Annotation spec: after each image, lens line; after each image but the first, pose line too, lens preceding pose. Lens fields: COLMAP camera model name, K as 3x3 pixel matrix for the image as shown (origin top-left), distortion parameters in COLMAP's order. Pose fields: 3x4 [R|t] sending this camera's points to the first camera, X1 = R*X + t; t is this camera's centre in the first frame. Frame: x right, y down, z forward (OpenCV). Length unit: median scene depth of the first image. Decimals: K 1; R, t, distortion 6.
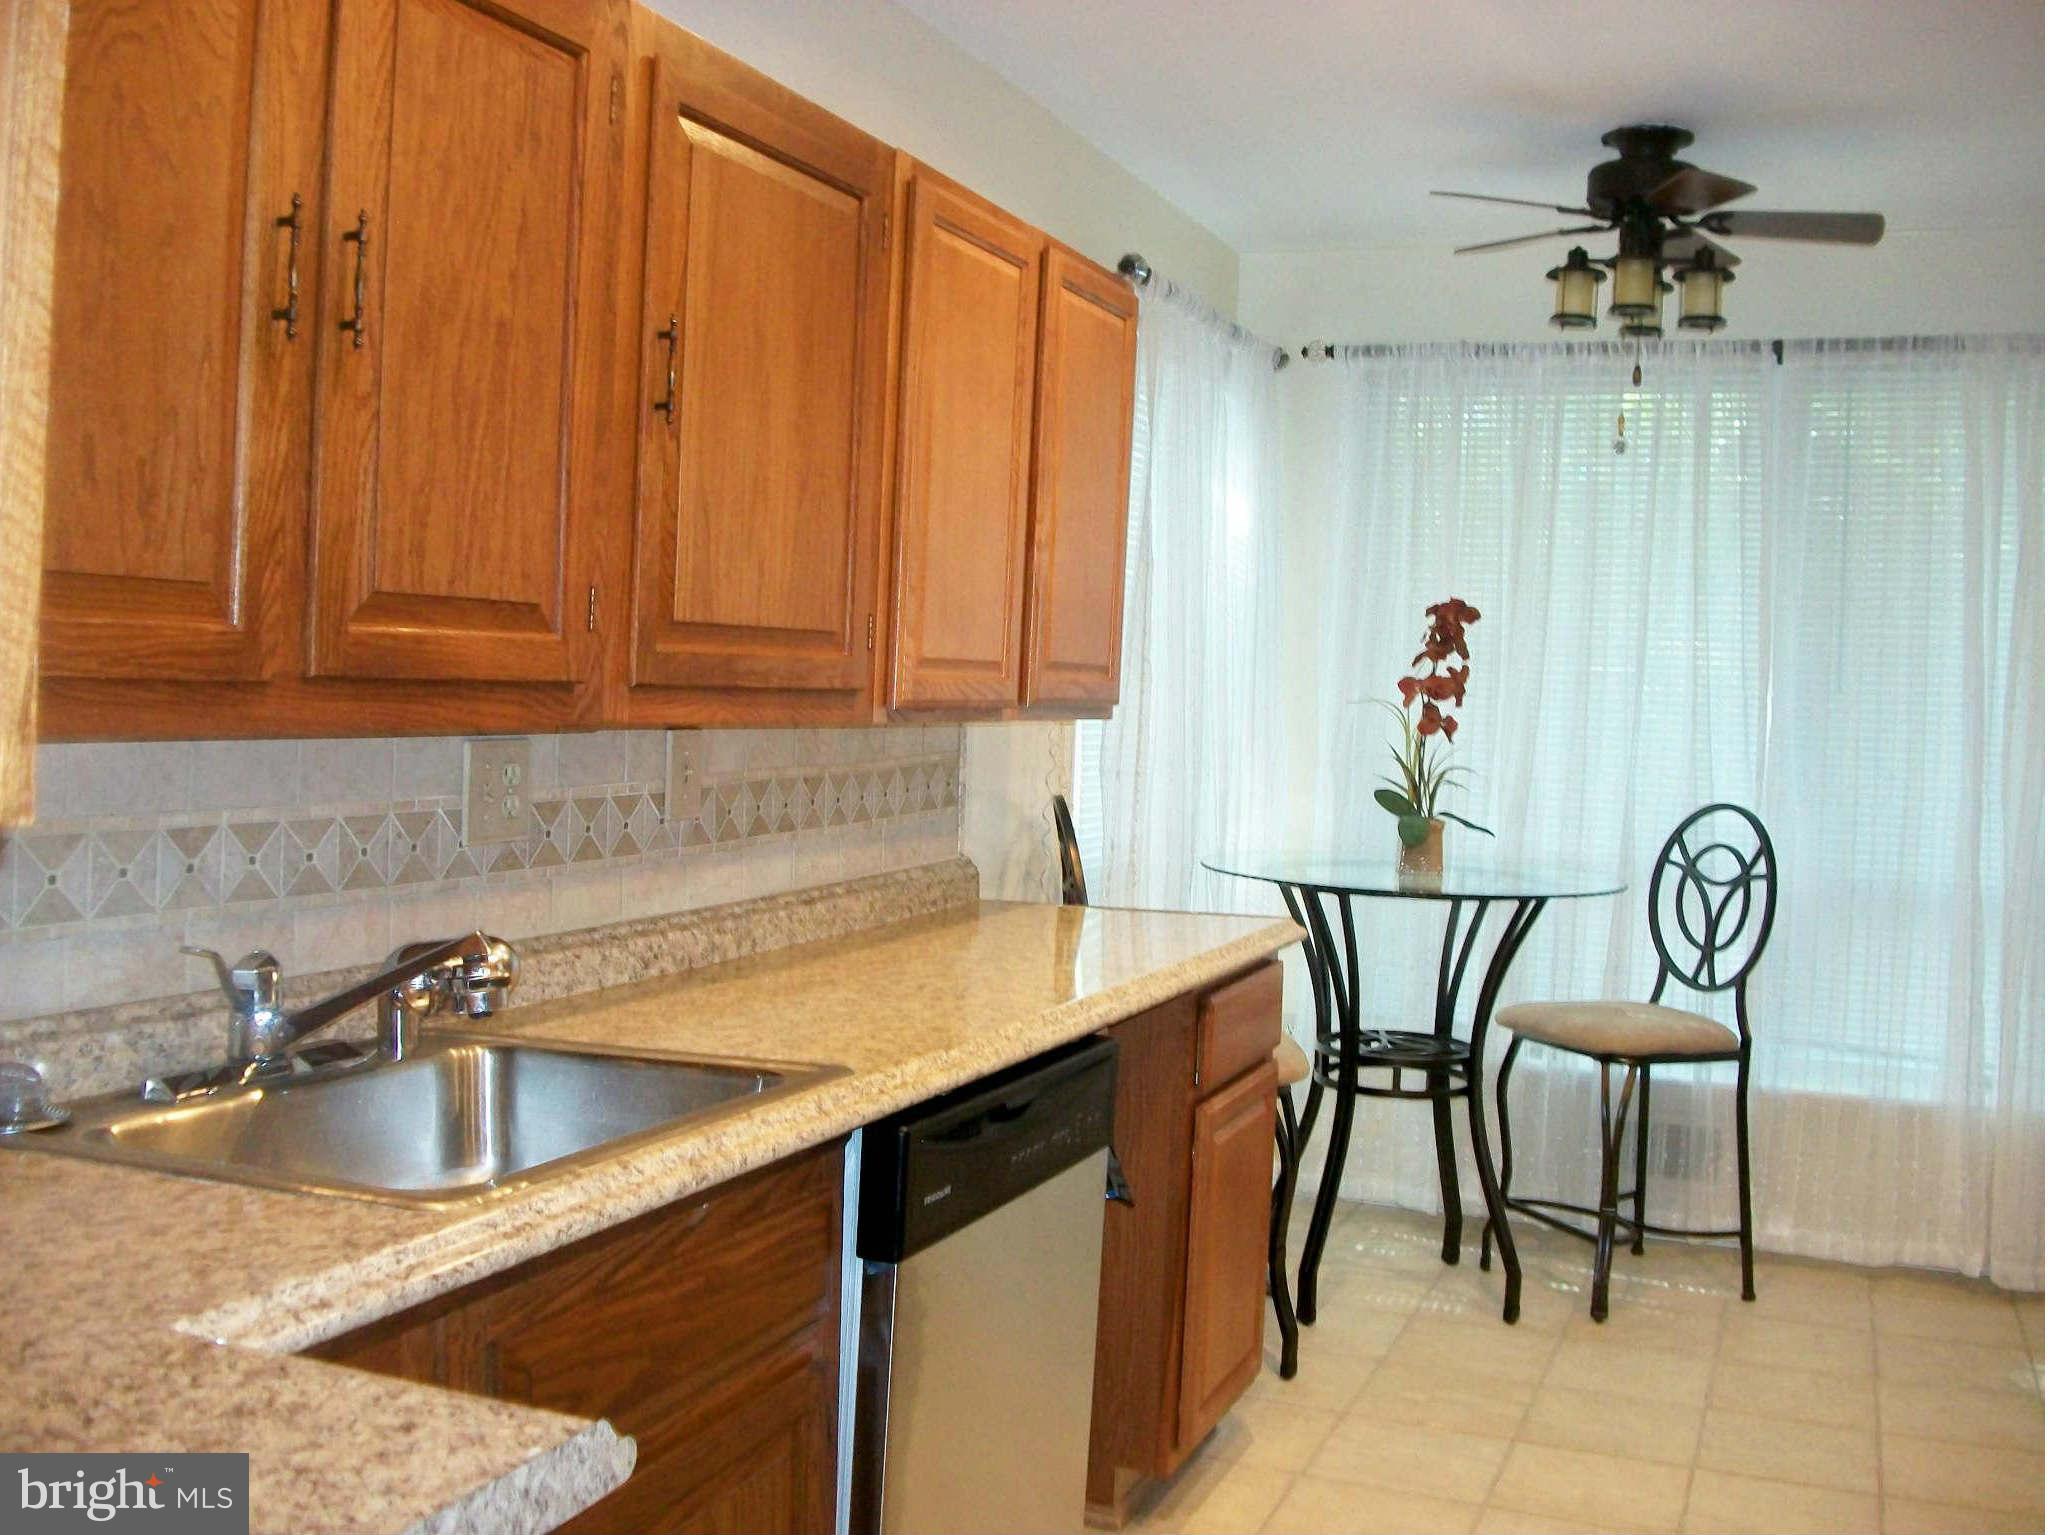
lens RADIAL K [[2067.3, 0, 1027.1], [0, 2067.3, 731.3], [0, 0, 1]] dist [-0.111427, 0.021712]
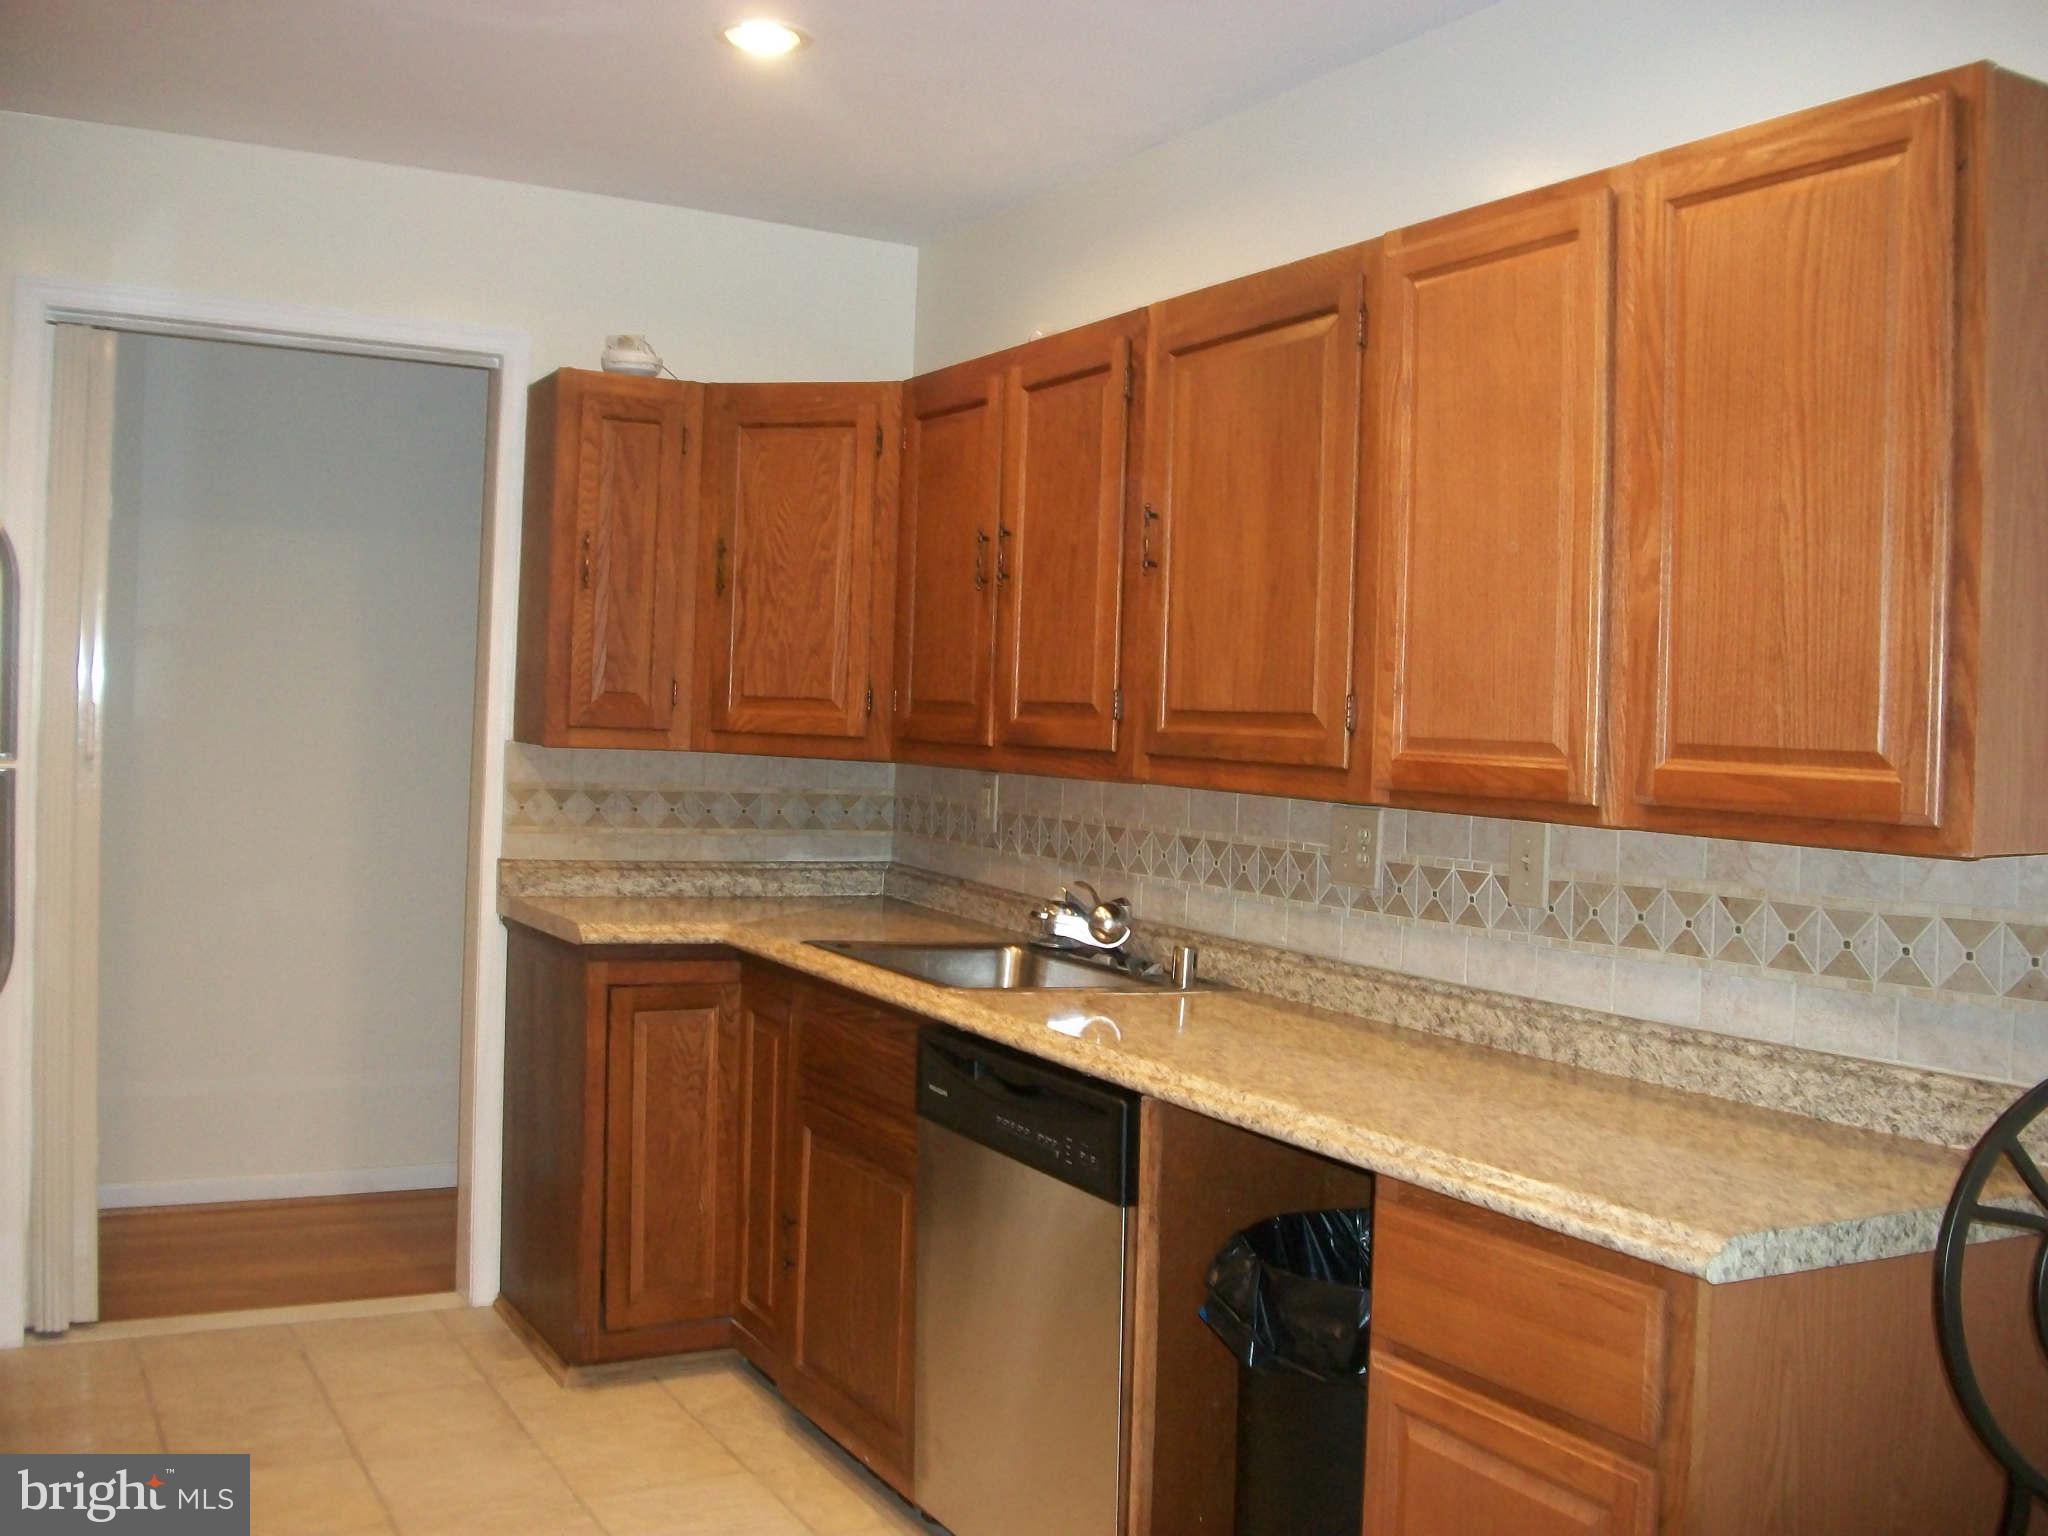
lens RADIAL K [[2067.3, 0, 1027.1], [0, 2067.3, 731.8], [0, 0, 1]] dist [-0.111427, 0.021712]
pose [[-0.642444, -0.050863, -0.764643, 0.836697], [-0.077359, 0.997002, -0.001323, -0.024739], [0.762418, 0.058302, -0.644453, 1.582552]]
